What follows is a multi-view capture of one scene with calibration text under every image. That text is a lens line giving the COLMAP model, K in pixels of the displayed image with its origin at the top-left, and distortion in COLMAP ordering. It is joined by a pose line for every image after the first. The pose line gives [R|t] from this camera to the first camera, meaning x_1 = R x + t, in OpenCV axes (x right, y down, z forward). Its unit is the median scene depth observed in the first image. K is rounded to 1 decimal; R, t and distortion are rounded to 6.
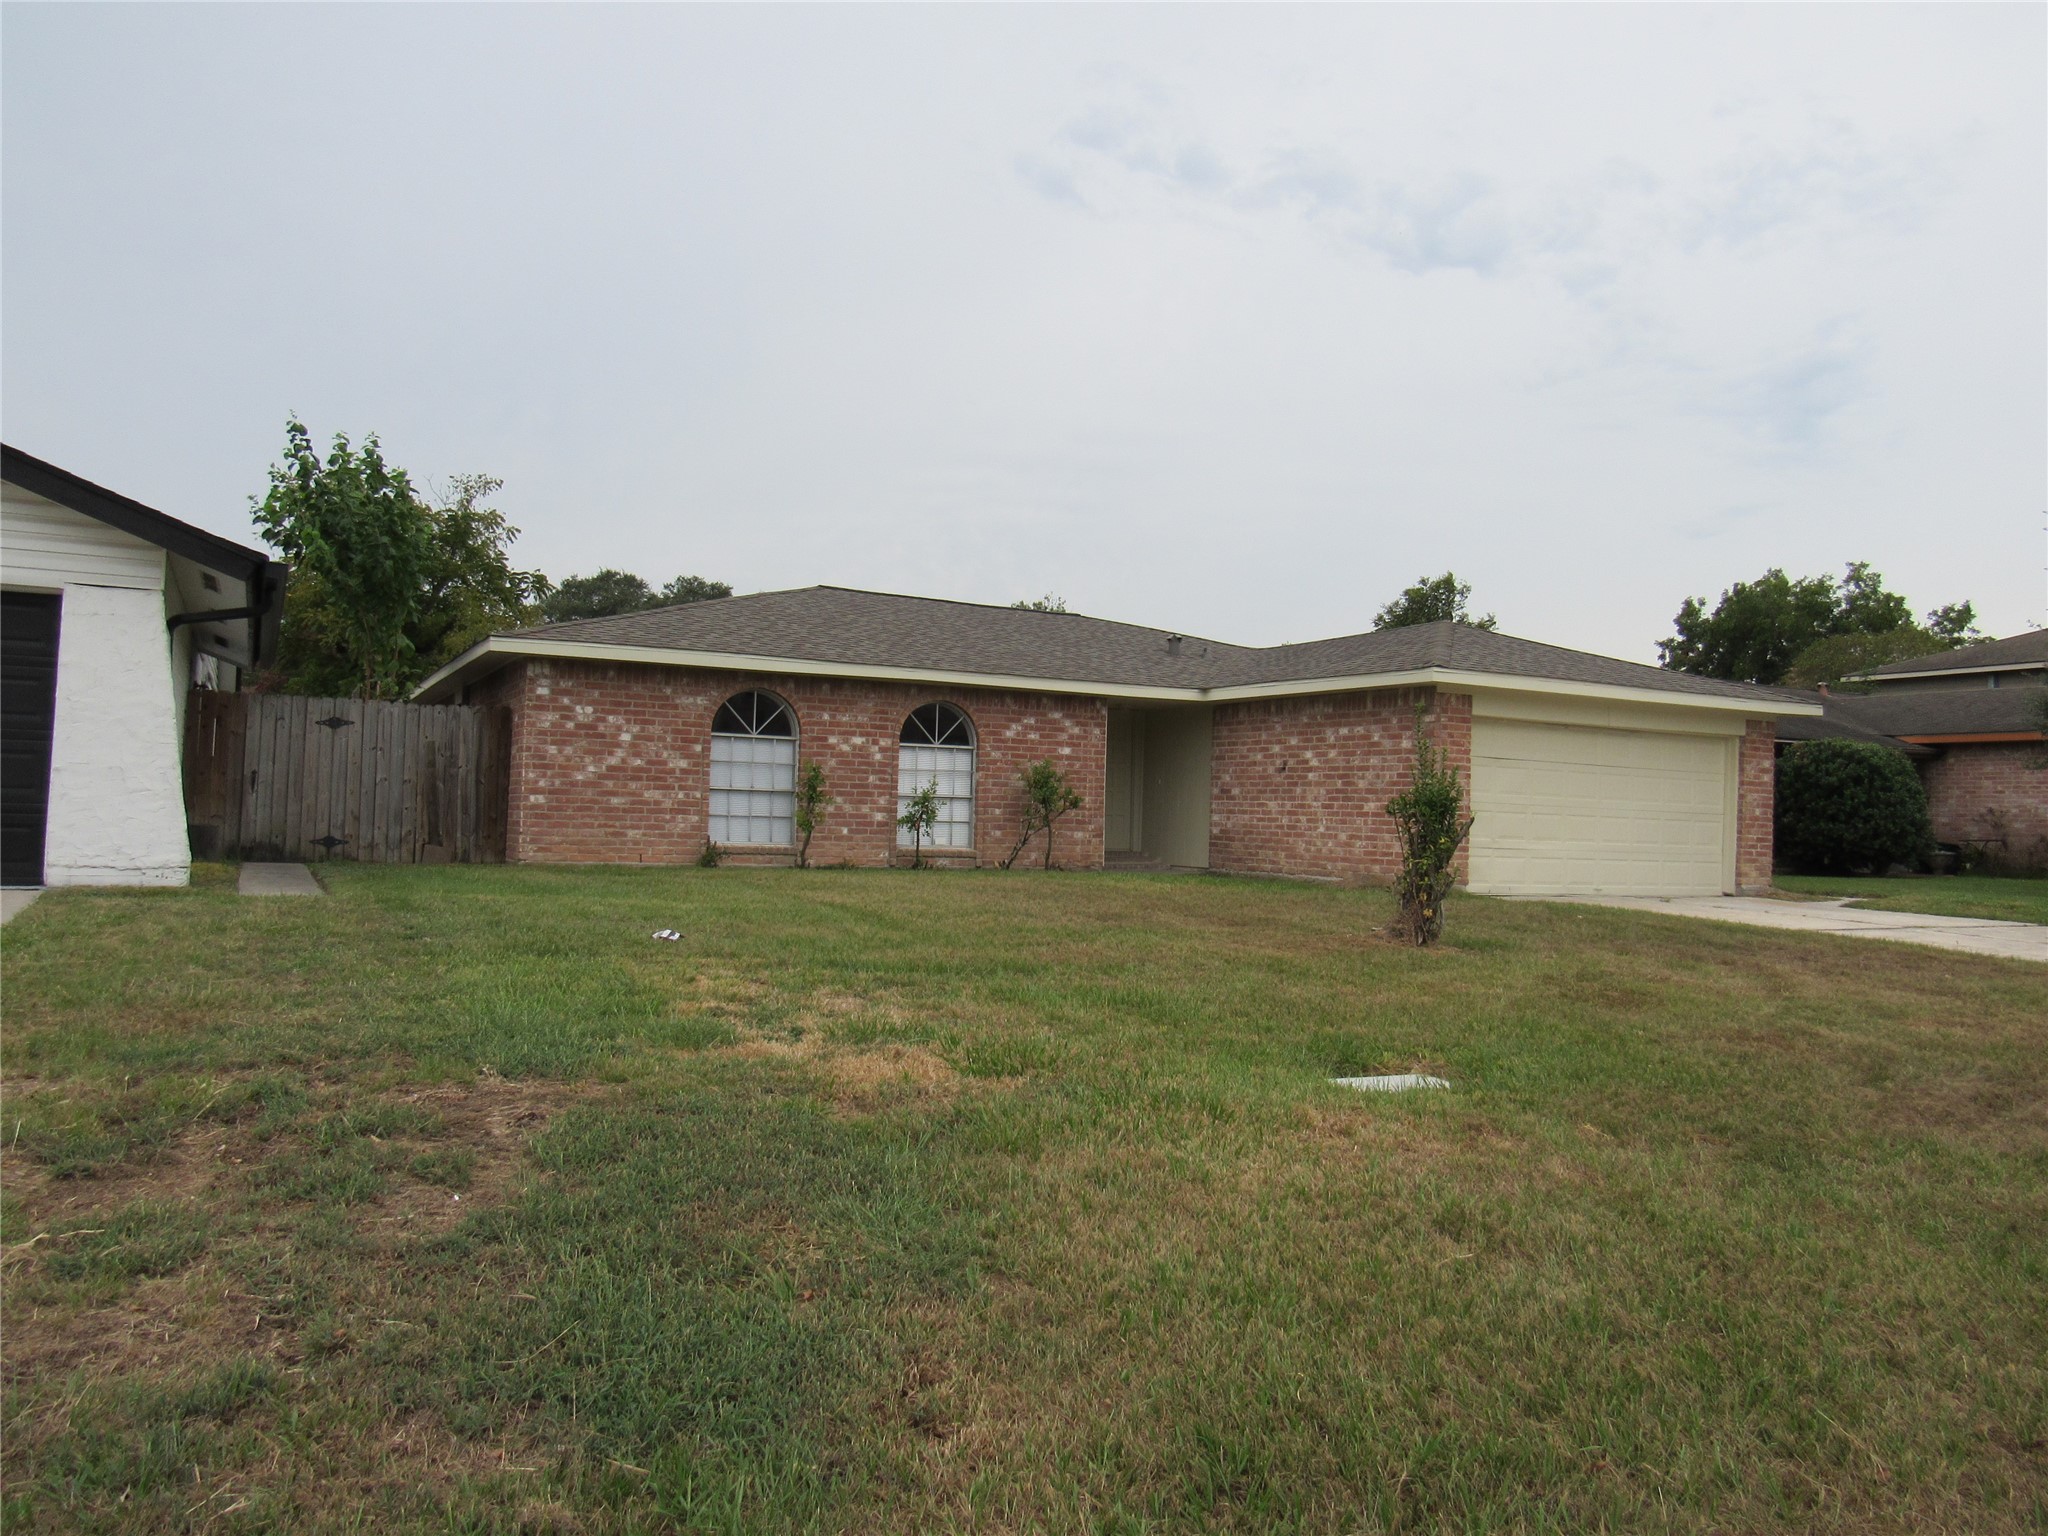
lens RADIAL K [[1453.5, 0, 1024.6], [0, 1453.5, 764.3], [0, 0, 1]] dist [-0.015784, -0.008682]
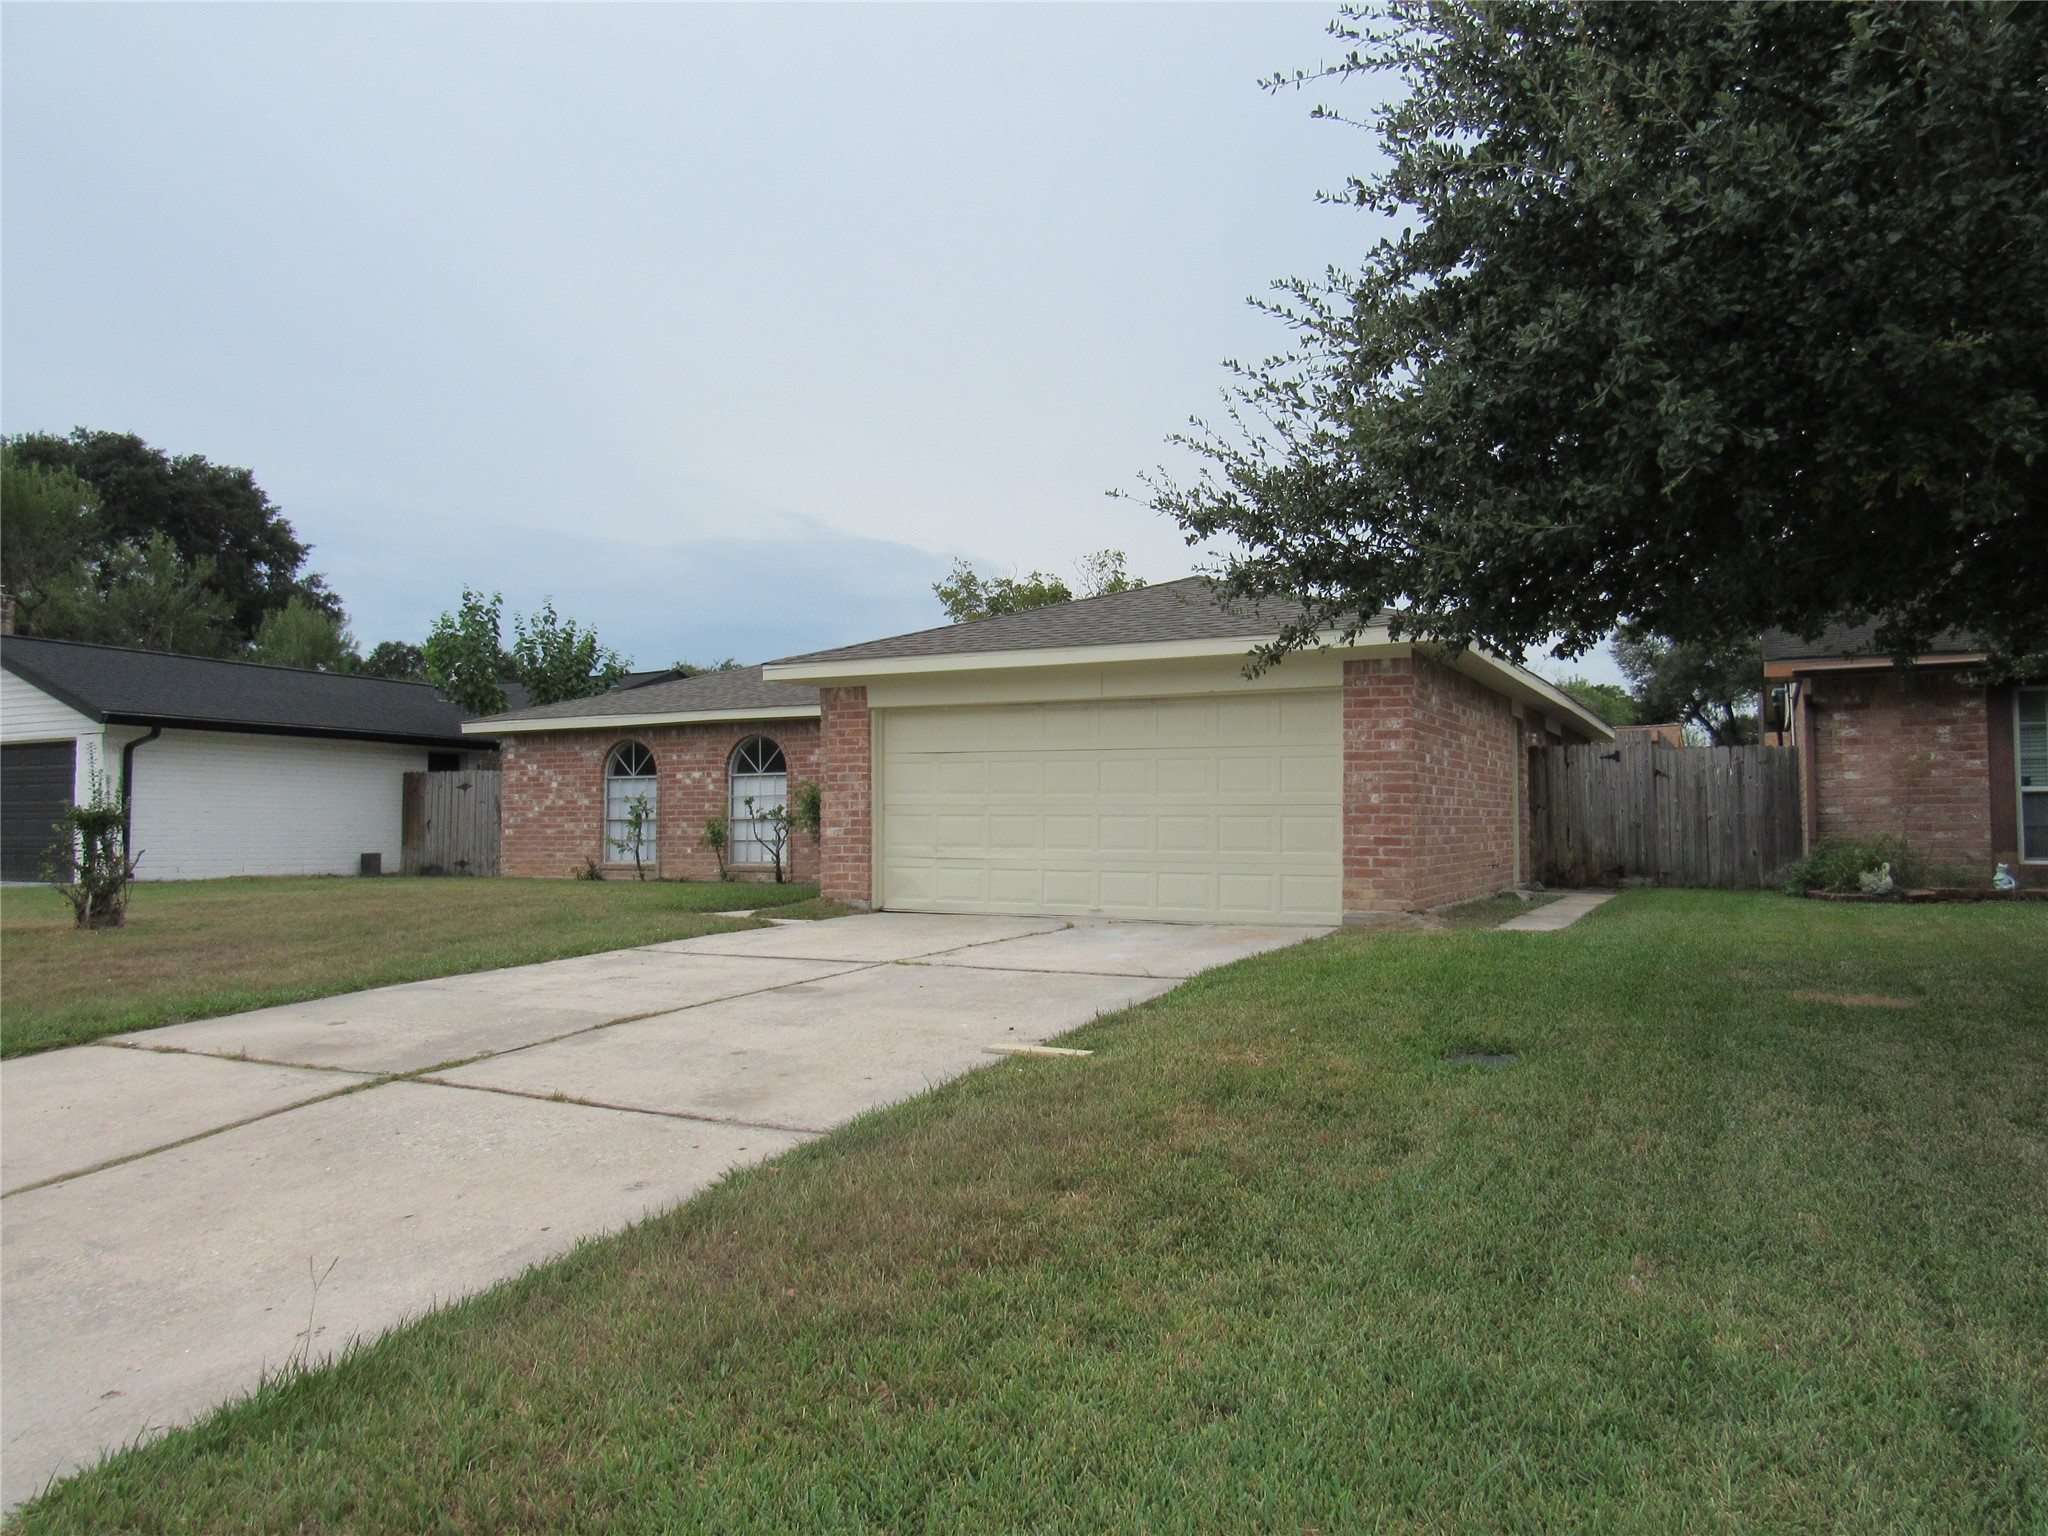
lens RADIAL K [[1453.5, 0, 1024.0], [0, 1453.5, 764.4], [0, 0, 1]] dist [-0.015784, -0.008682]
pose [[0.578905, -0.065227, -0.812782, 1.070895], [0.047931, 0.997794, -0.045936, 0.045289], [0.813985, -0.012365, 0.580754, 0.554236]]
